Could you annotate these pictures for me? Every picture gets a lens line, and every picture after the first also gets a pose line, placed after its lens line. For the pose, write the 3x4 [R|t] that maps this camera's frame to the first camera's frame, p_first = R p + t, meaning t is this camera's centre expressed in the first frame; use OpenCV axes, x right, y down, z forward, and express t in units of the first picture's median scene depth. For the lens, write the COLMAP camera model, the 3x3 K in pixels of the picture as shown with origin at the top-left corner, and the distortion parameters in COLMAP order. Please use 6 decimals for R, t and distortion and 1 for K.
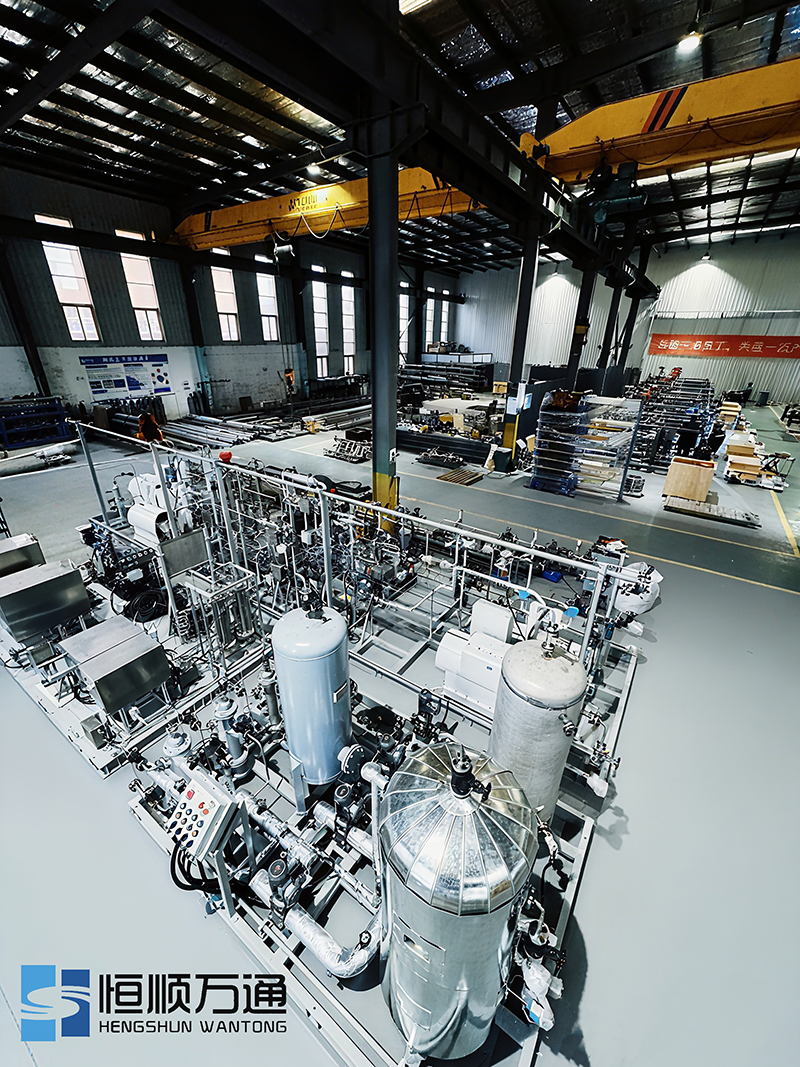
lens RADIAL K [[423.9, 0, 401.7], [0, 423.9, 528.8], [0, 0, 1]] dist [-0.001800, 0.000869]
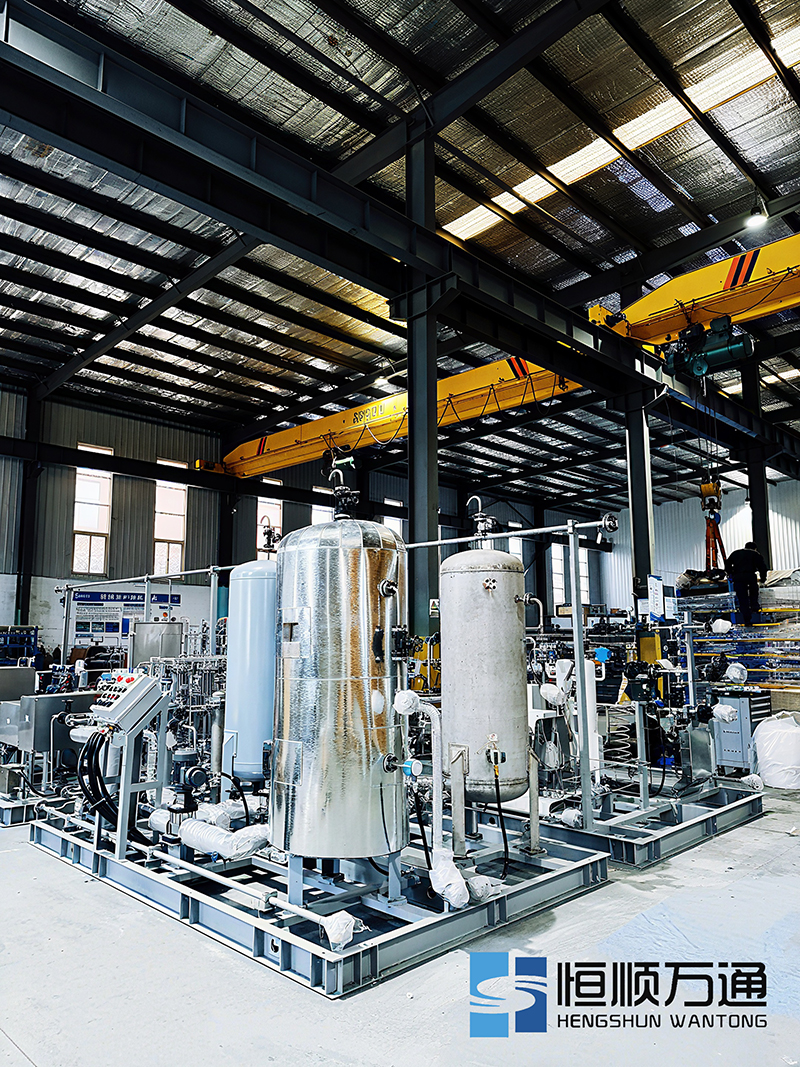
lens RADIAL K [[744.0, 0, 400.1], [0, 744.0, 531.1], [0, 0, 1]] dist [0.032135, -0.014931]
pose [[0.981360, -0.040412, -0.187884, 0.046579], [-0.068937, 0.838556, -0.540437, 0.109619], [0.179391, 0.543315, 0.820139, -0.041276]]
